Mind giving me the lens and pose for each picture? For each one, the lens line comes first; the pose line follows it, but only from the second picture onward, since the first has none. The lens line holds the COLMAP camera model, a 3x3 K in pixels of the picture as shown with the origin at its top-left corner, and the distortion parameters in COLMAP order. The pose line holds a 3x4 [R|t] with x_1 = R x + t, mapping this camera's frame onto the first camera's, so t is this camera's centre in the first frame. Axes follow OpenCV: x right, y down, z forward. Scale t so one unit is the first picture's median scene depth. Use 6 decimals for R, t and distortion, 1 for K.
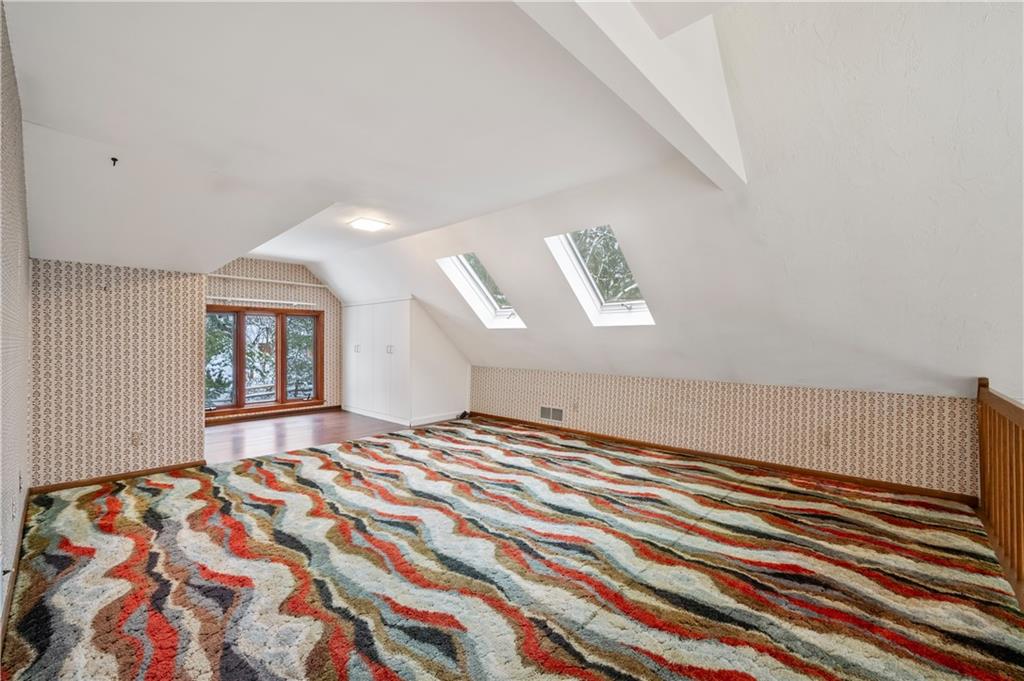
lens RADIAL K [[425.8, 0, 510.2], [0, 425.8, 341.8], [0, 0, 1]] dist [-0.000013, 0.000077]
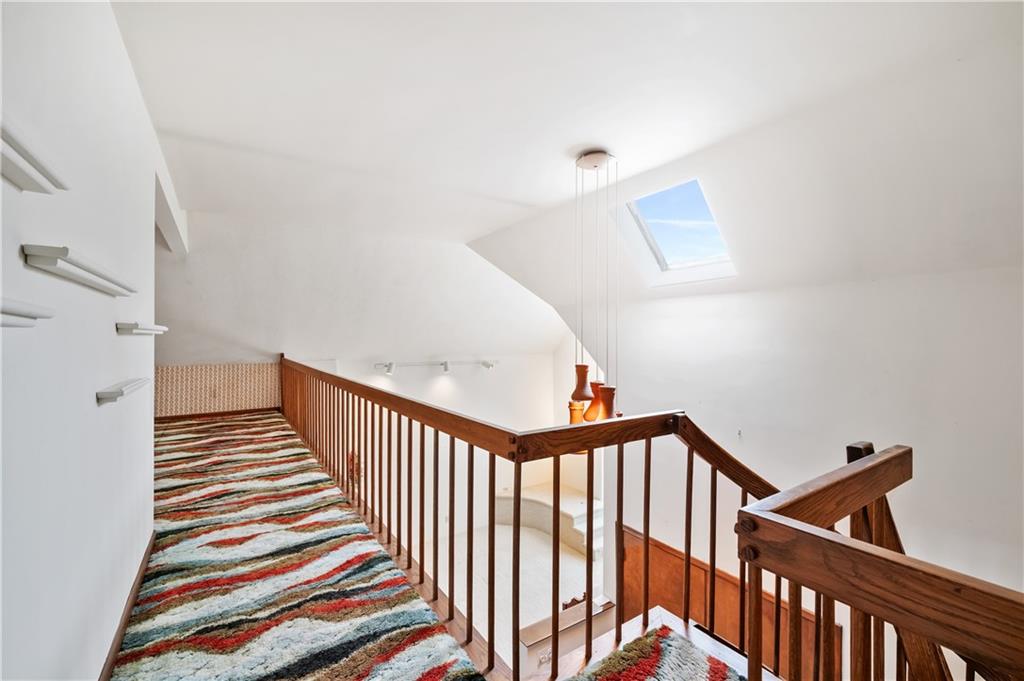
lens RADIAL K [[425.8, 0, 510.0], [0, 425.8, 338.6], [0, 0, 1]] dist [-0.000013, 0.000077]
pose [[0.231243, -0.004422, 0.972886, -0.793405], [-0.000247, 0.999989, 0.004604, -0.003860], [-0.972896, -0.001305, 0.231240, -0.687444]]
